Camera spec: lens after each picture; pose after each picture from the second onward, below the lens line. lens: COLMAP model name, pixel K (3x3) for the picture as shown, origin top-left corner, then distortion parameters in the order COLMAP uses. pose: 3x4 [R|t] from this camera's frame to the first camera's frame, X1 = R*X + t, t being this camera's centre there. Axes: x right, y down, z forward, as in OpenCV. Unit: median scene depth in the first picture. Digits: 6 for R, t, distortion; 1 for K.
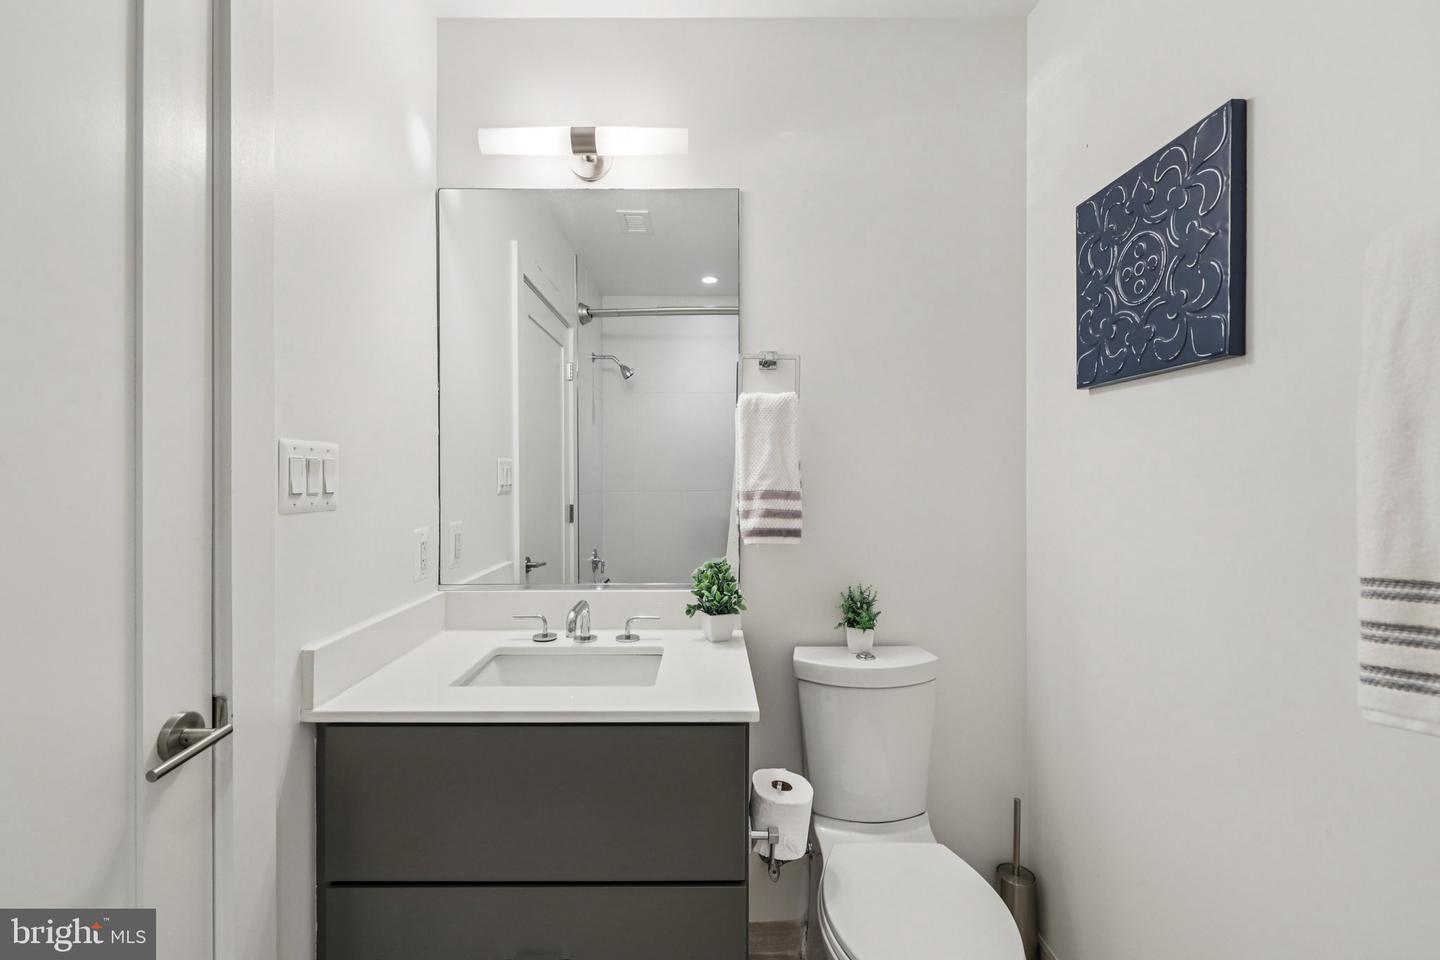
lens RADIAL K [[648.3, 0, 714.2], [0, 648.3, 478.2], [0, 0, 1]] dist [0.011722, -0.005502]
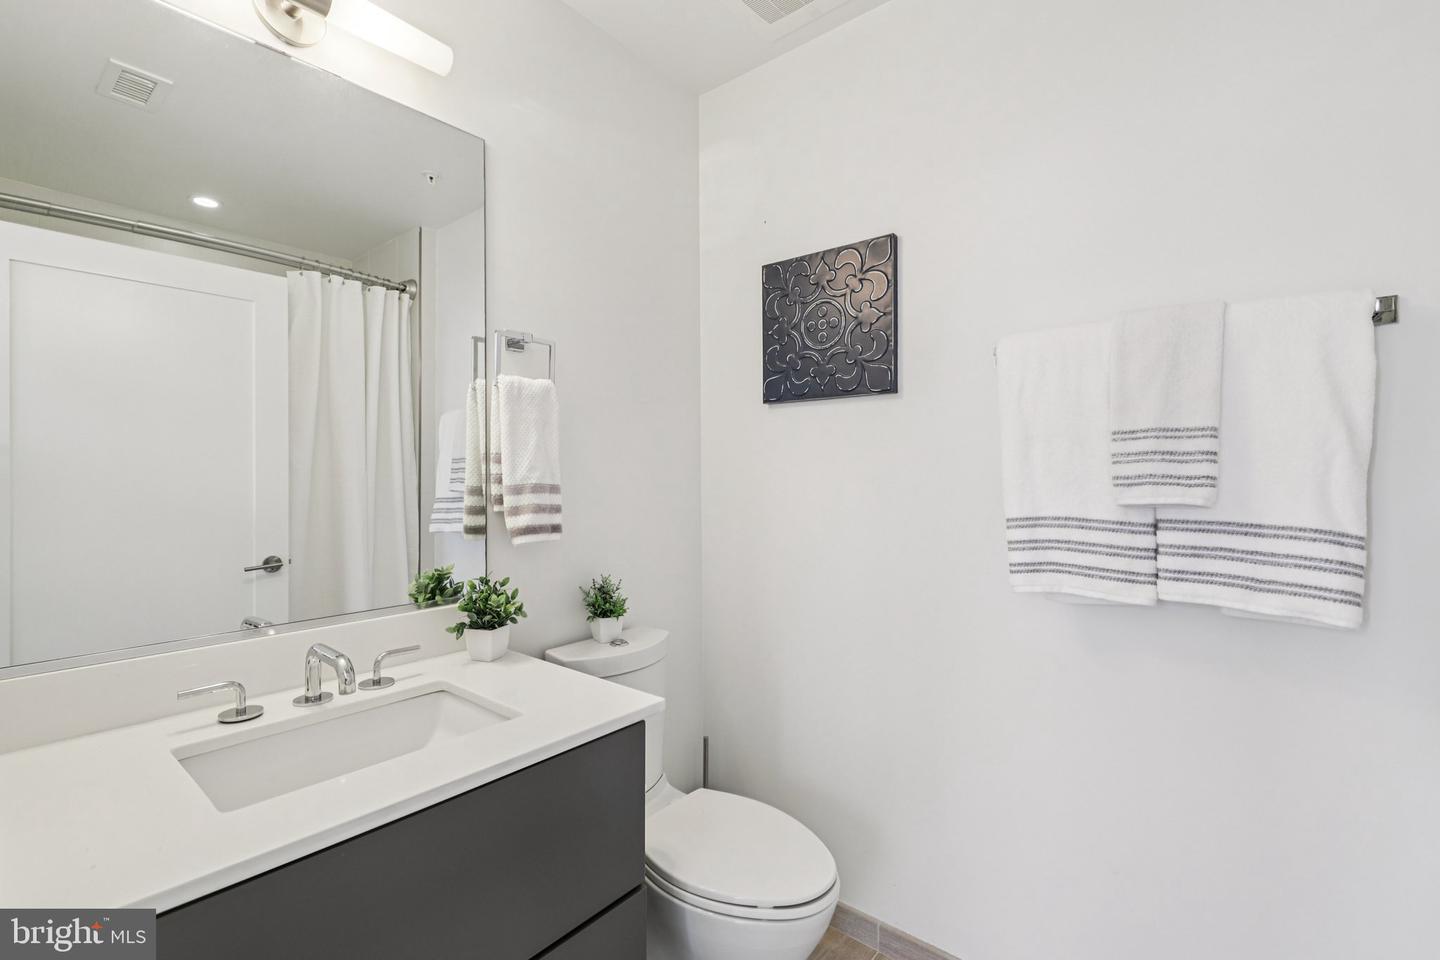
lens RADIAL K [[648.3, 0, 729.9], [0, 648.3, 473.1], [0, 0, 1]] dist [0.011722, -0.005502]
pose [[0.623649, 0.002652, 0.781700, -0.469791], [0.007928, 0.999921, -0.009717, 0.015052], [-0.781665, 0.012258, 0.623579, 0.214531]]
